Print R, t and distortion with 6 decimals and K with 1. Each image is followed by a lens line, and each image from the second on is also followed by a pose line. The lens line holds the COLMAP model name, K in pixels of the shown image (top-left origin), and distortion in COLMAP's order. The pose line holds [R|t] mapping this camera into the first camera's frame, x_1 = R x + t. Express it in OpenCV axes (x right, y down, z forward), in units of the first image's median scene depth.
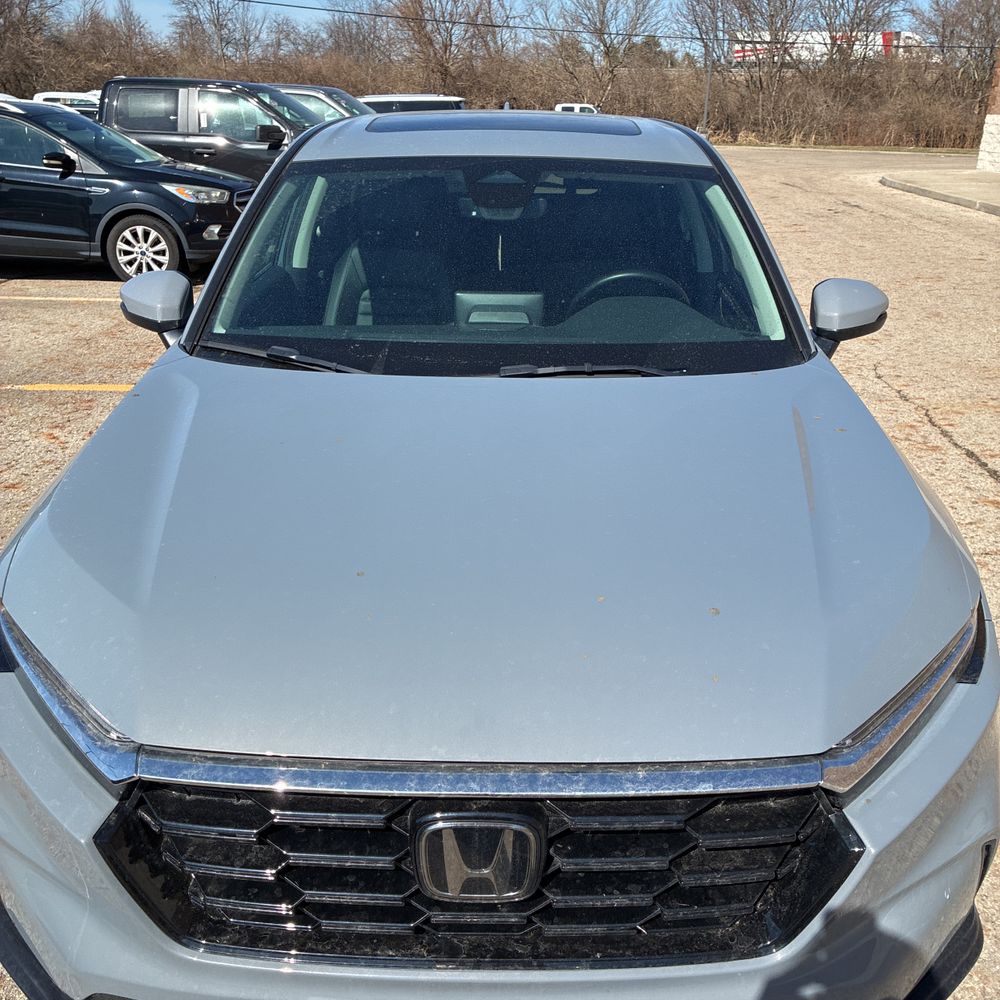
lens RADIAL K [[1003.1, 0, 501.9], [0, 1003.1, 486.5], [0, 0, 1]] dist [0.043323, -0.031795]
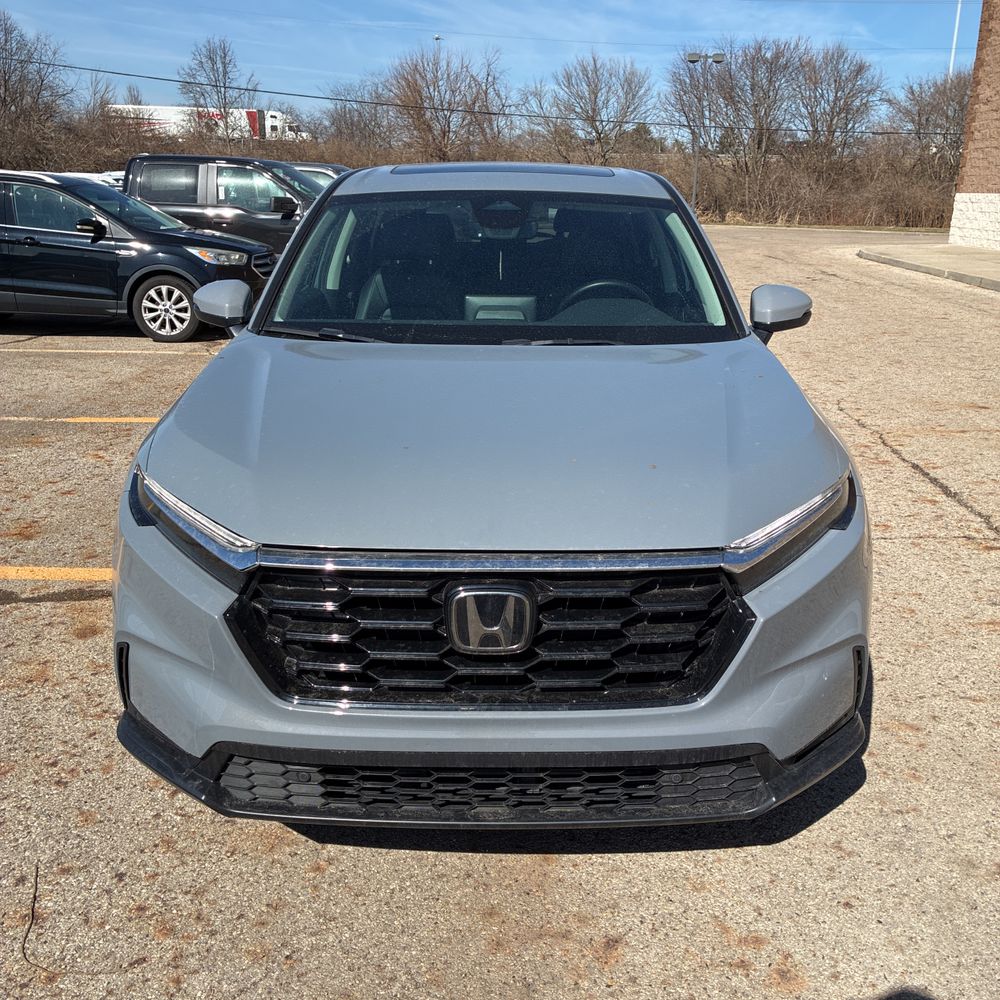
lens RADIAL K [[1007.5, 0, 514.2], [0, 1007.5, 487.2], [0, 0, 1]] dist [0.030917, -0.006196]
pose [[0.999885, -0.004472, 0.014488, -0.001346], [0.005552, 0.997139, -0.075384, 0.040288], [-0.014109, 0.075456, 0.997049, -0.066498]]
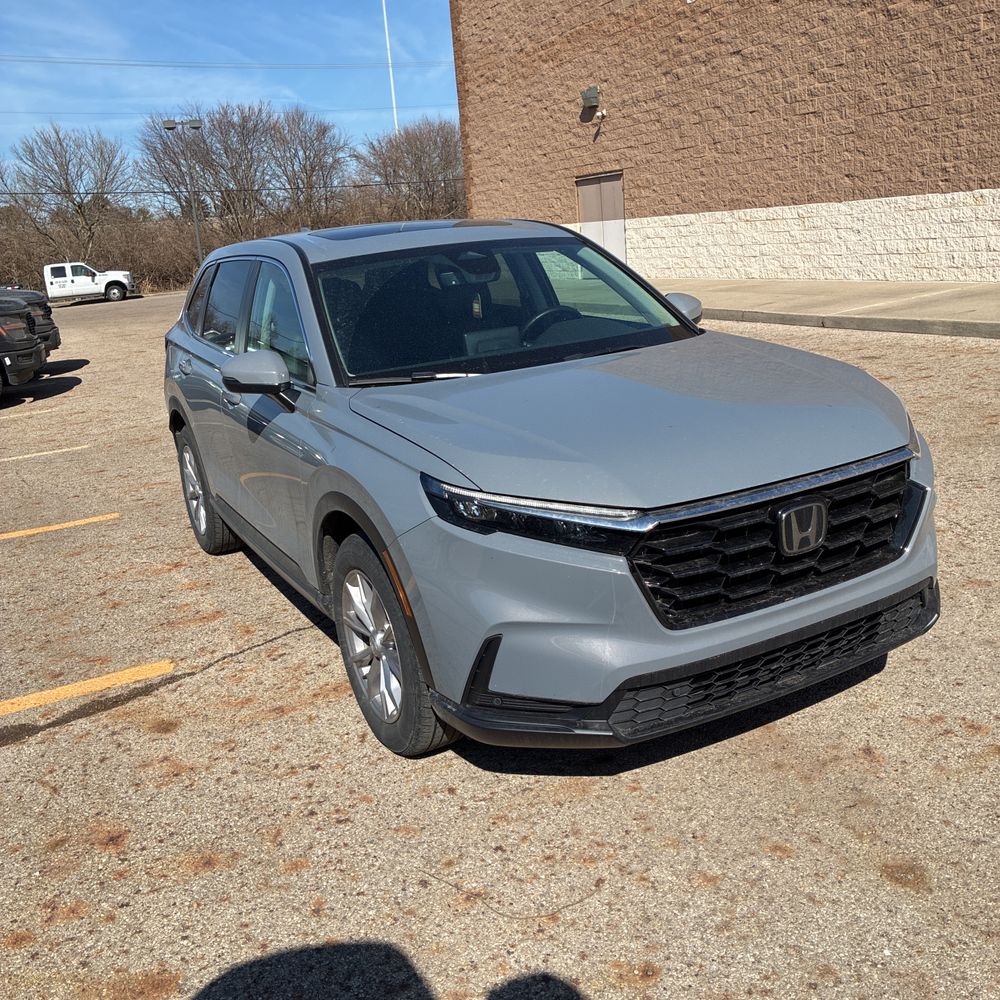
lens RADIAL K [[1010.6, 0, 500.0], [0, 1010.6, 500.0], [0, 0, 1]] dist [0.029030, -0.017291]
pose [[0.871354, -0.212010, 0.442486, -0.201569], [0.263223, 0.963055, -0.056914, 0.038182], [-0.414072, 0.166065, 0.894968, -0.079979]]
